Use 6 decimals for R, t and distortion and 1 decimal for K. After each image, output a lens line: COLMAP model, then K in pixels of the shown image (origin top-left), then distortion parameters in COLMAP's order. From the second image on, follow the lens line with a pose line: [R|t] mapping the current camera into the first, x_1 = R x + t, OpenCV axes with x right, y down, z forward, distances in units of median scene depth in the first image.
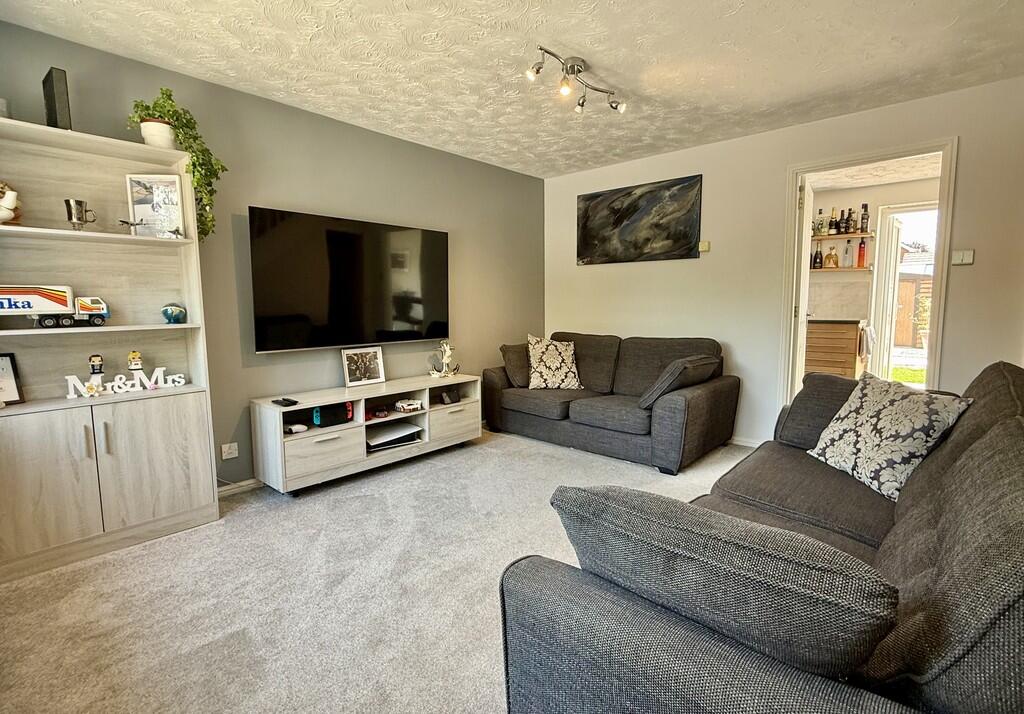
lens RADIAL K [[491.4, 0, 516.1], [0, 491.4, 353.4], [0, 0, 1]] dist [0.001732, 0.000334]
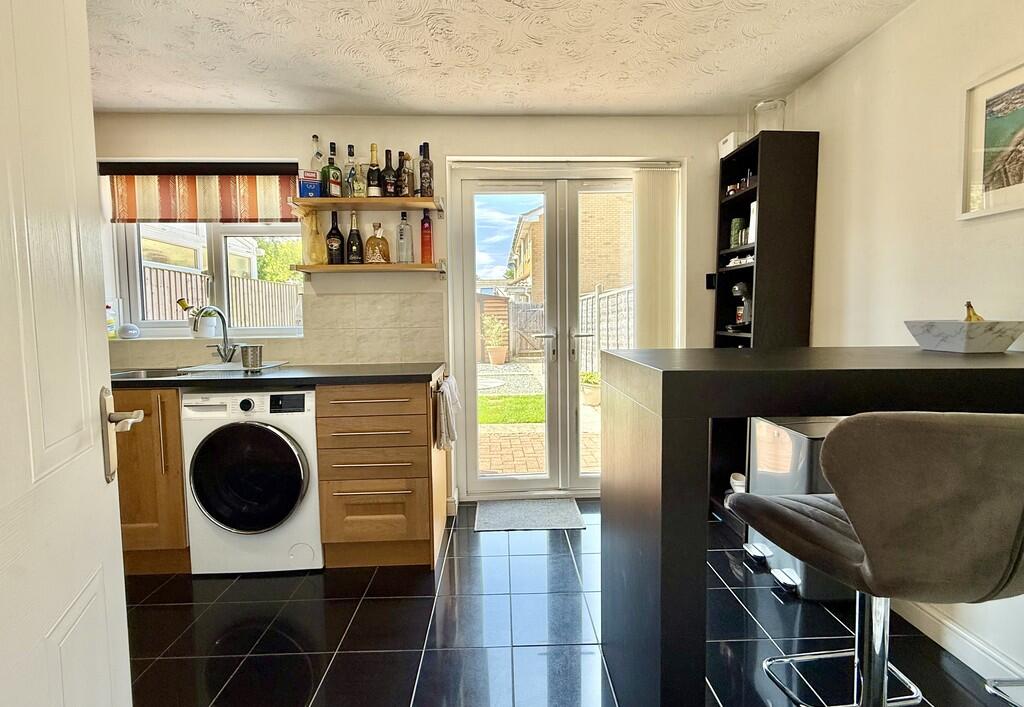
lens RADIAL K [[456.9, 0, 508.8], [0, 456.9, 344.3], [0, 0, 1]] dist [-0.012861, 0.000090]
pose [[0.729004, -0.044112, 0.683086, 0.426526], [0.077710, 0.996803, -0.018563, -0.074518], [-0.680084, 0.066615, 0.730102, 0.588250]]
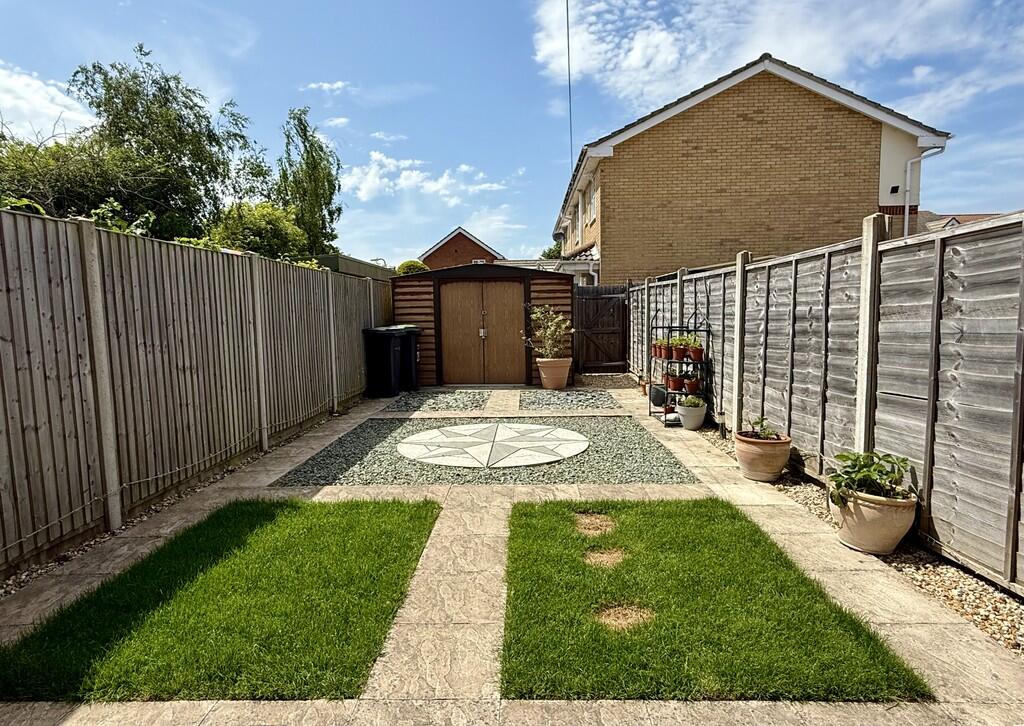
lens RADIAL K [[551.5, 0, 513.0], [0, 551.5, 358.8], [0, 0, 1]] dist [-0.006443, -0.000368]
pose [[0.763391, -0.059355, 0.643204, 0.846164], [0.075468, 0.997145, 0.002447, -0.126376], [-0.641513, 0.046674, 0.765691, 1.175739]]
